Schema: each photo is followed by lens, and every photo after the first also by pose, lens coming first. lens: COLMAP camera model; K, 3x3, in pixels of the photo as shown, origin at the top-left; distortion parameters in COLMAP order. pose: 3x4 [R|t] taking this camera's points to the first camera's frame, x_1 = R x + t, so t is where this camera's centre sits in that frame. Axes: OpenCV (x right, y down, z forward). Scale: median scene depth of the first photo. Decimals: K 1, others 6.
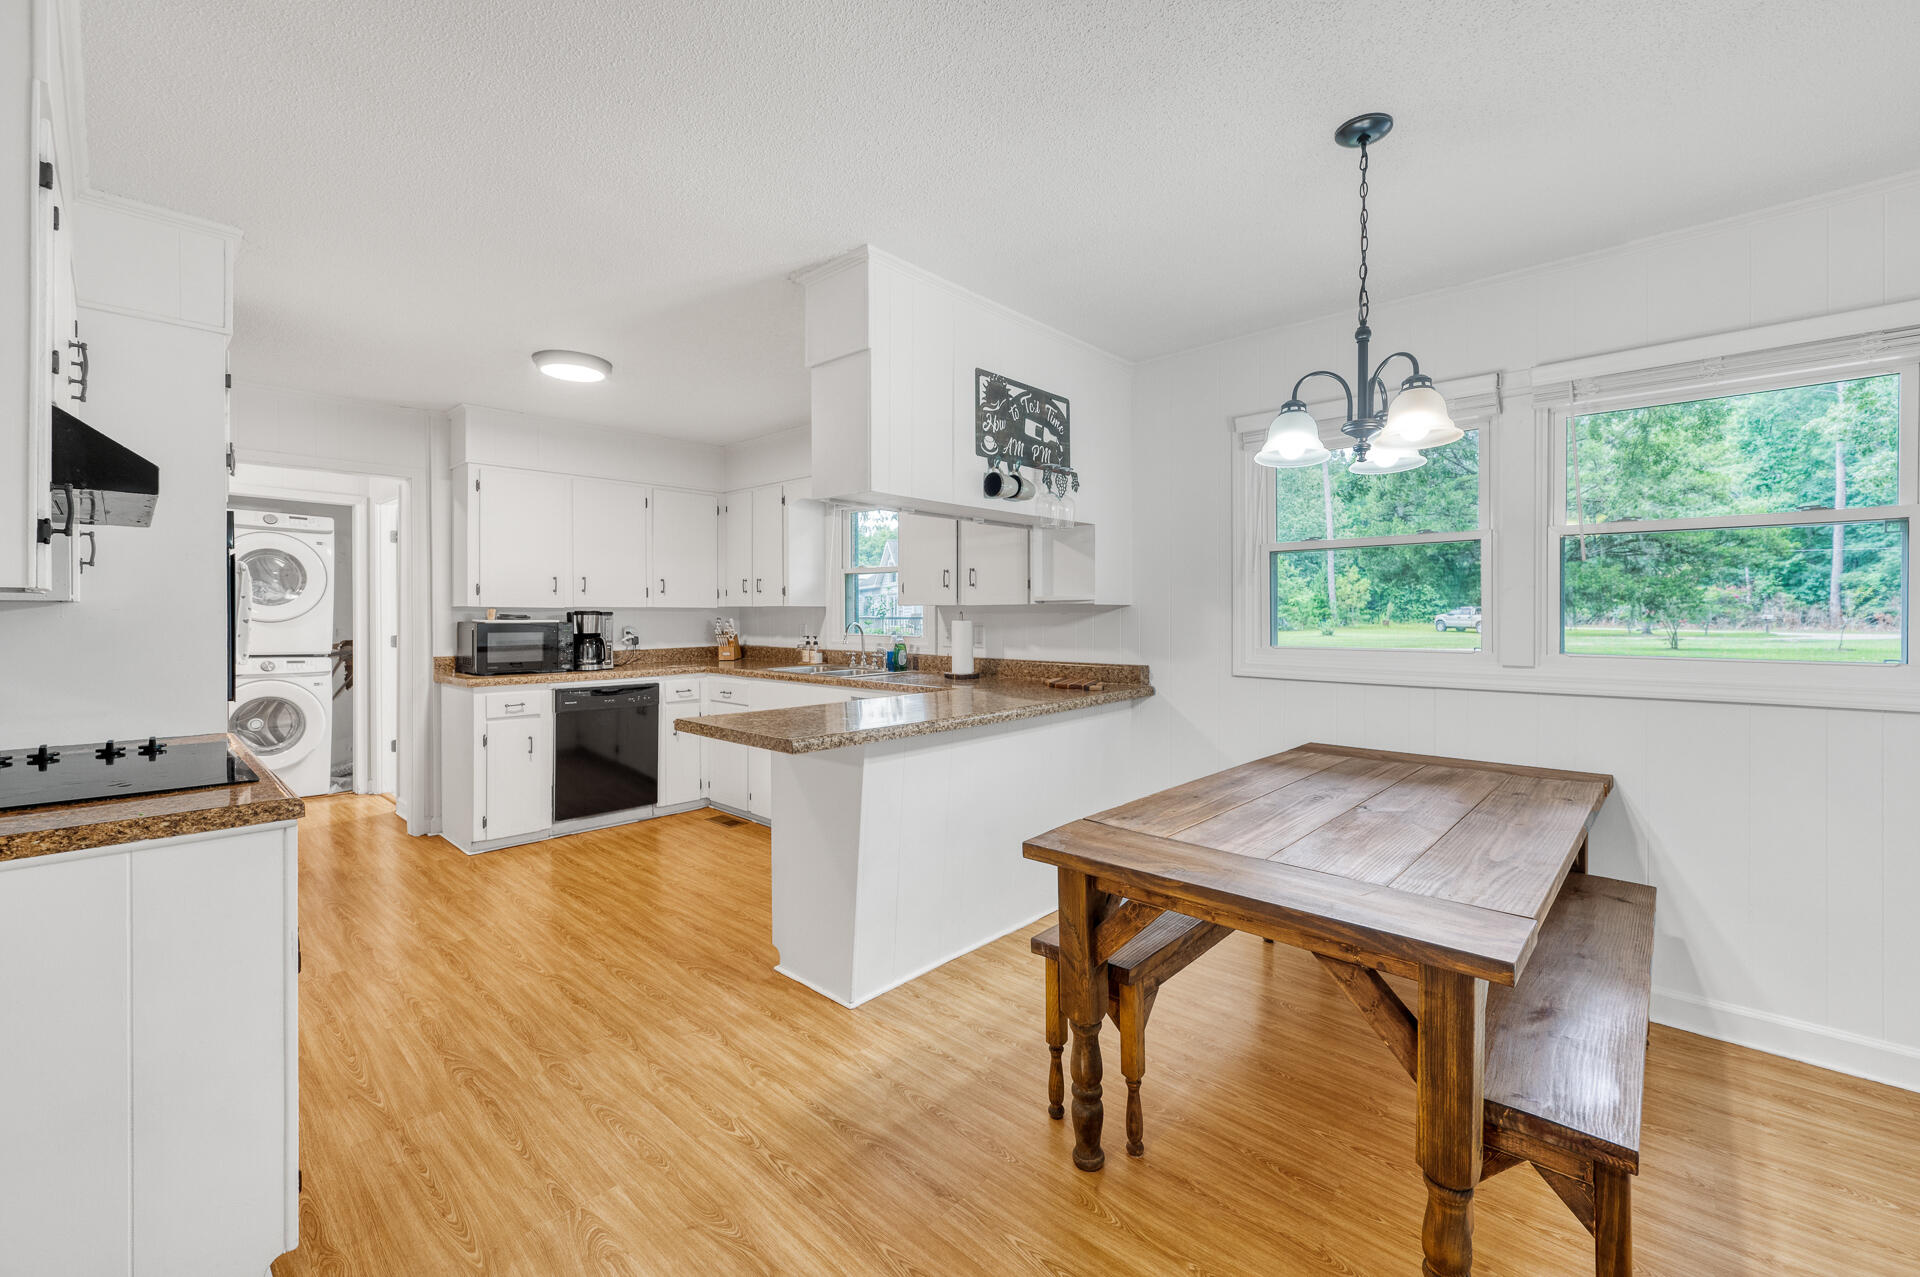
lens RADIAL K [[772.1, 0, 945.6], [0, 772.1, 619.1], [0, 0, 1]] dist [0.001555, 0.000053]
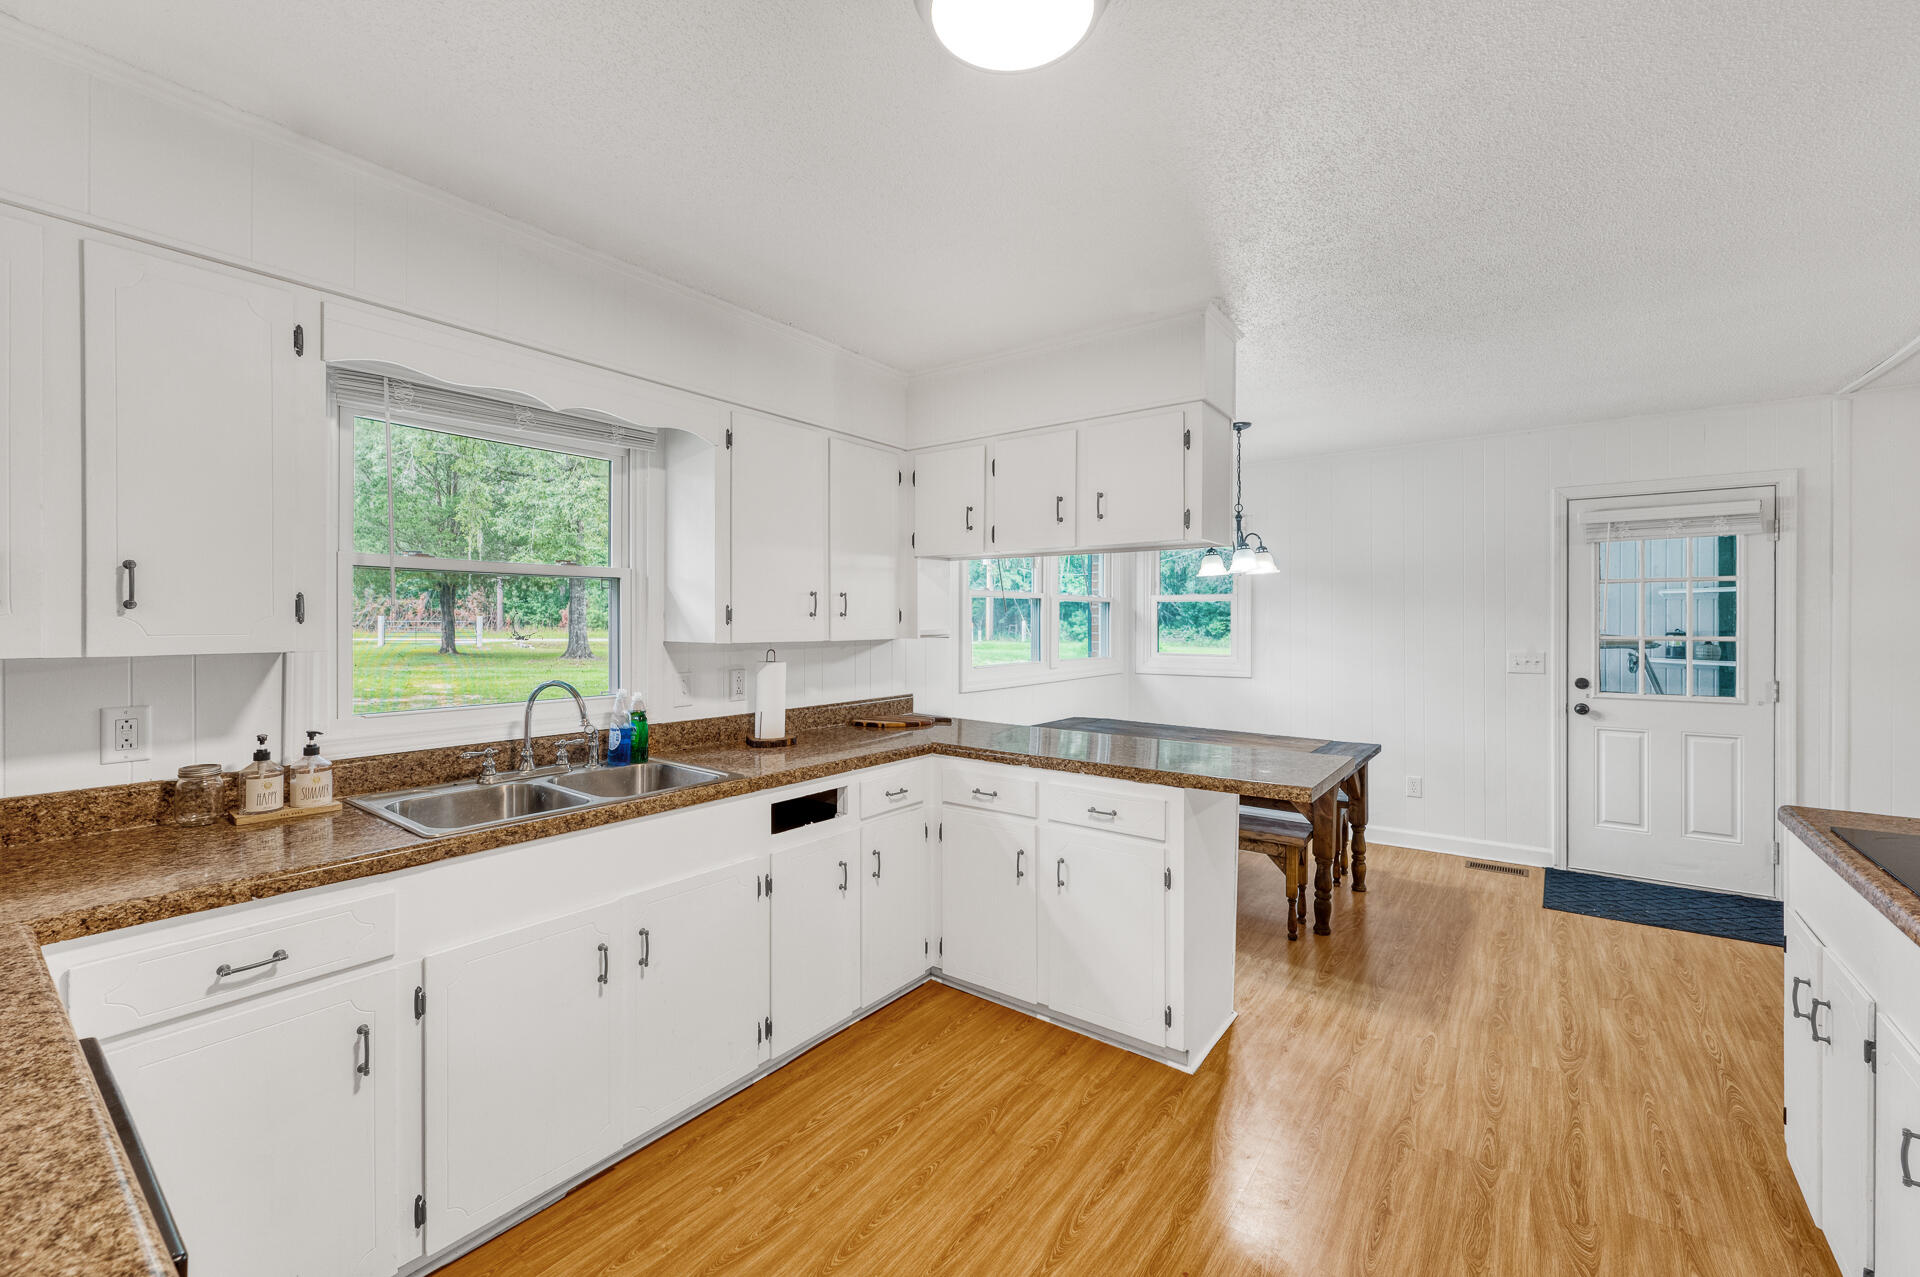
lens RADIAL K [[772.1, 0, 987.8], [0, 772.1, 621.6], [0, 0, 1]] dist [0.001555, 0.000053]
pose [[-0.126624, -0.001736, 0.991949, -0.626091], [0.004530, 0.999987, 0.002329, -0.031804], [-0.991940, 0.004788, -0.126614, 0.796981]]
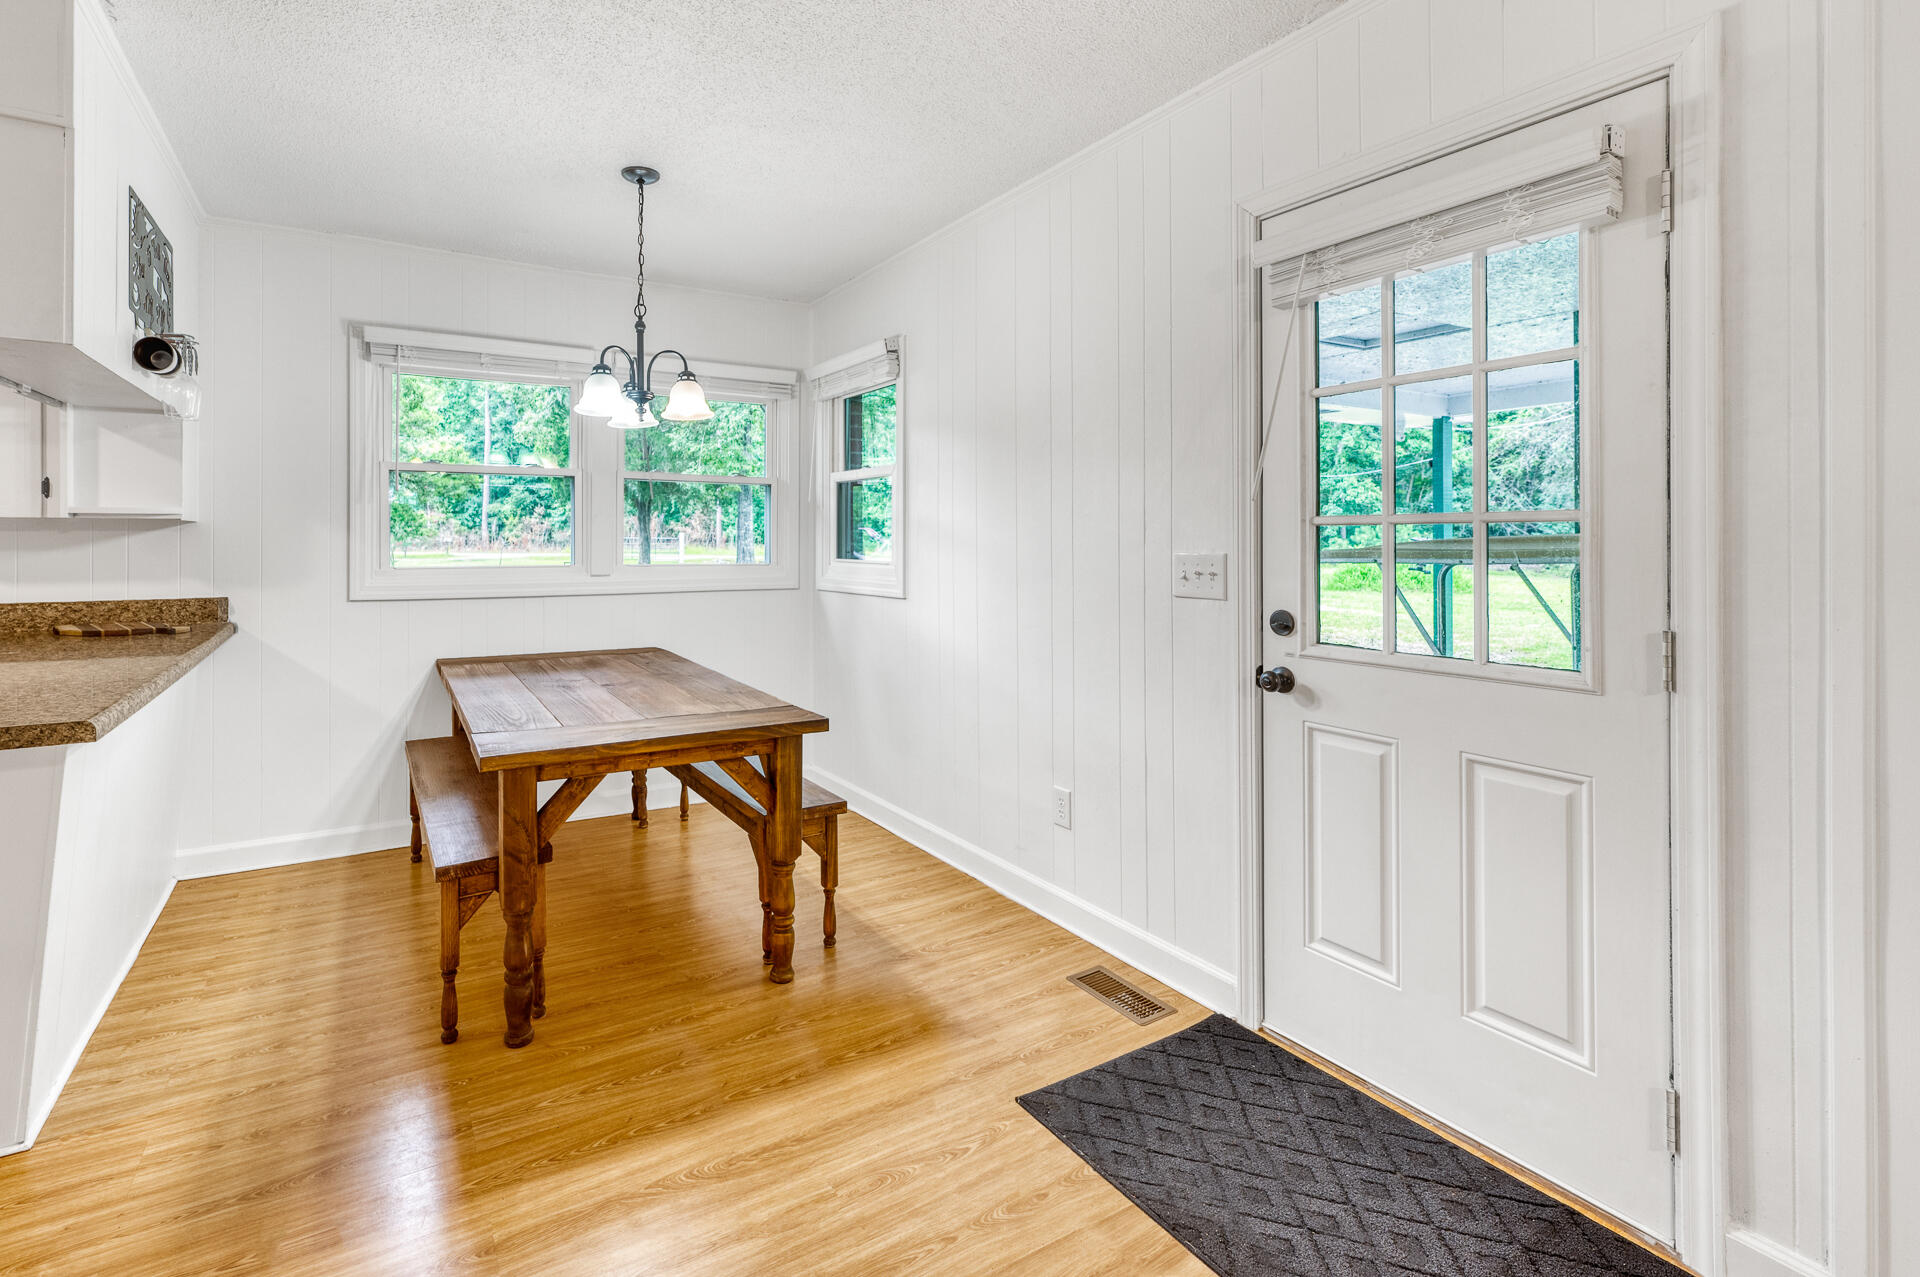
lens RADIAL K [[895.5, 0, 871.5], [0, 895.5, 542.0], [0, 0, 1]] dist [0.004153, 0.000329]
pose [[0.296886, -0.001948, 0.954911, -0.332168], [0.002015, 0.999997, 0.001413, 0.002090], [-0.954911, 0.001505, 0.296889, 0.060560]]
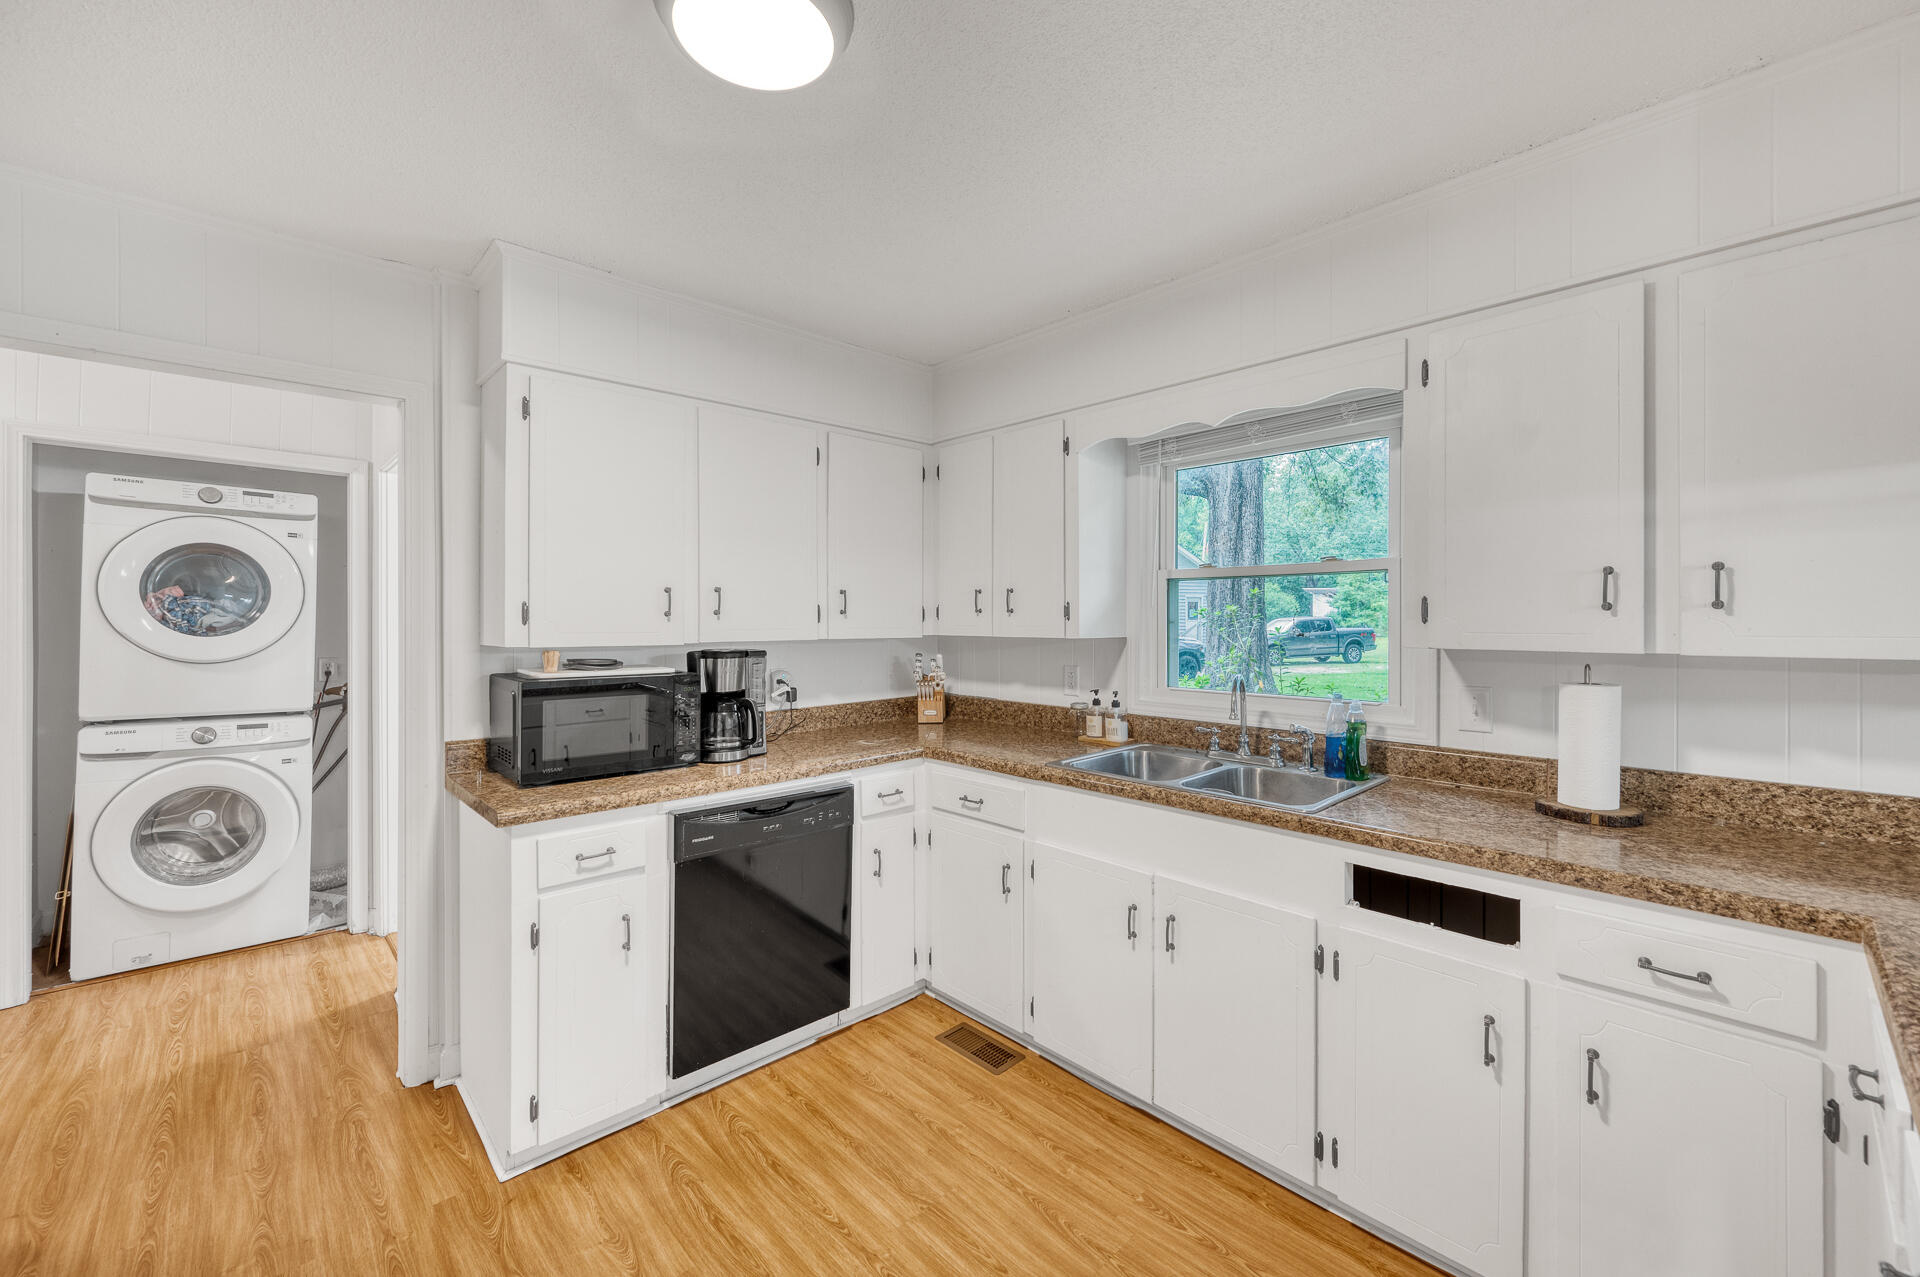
lens RADIAL K [[772.1, 0, 949.8], [0, 772.1, 619.9], [0, 0, 1]] dist [0.001555, 0.000053]
pose [[0.997352, -0.001961, -0.072702, -0.270513], [0.001579, 0.999985, -0.005310, -0.028958], [0.072712, 0.005181, 0.997340, 0.478880]]
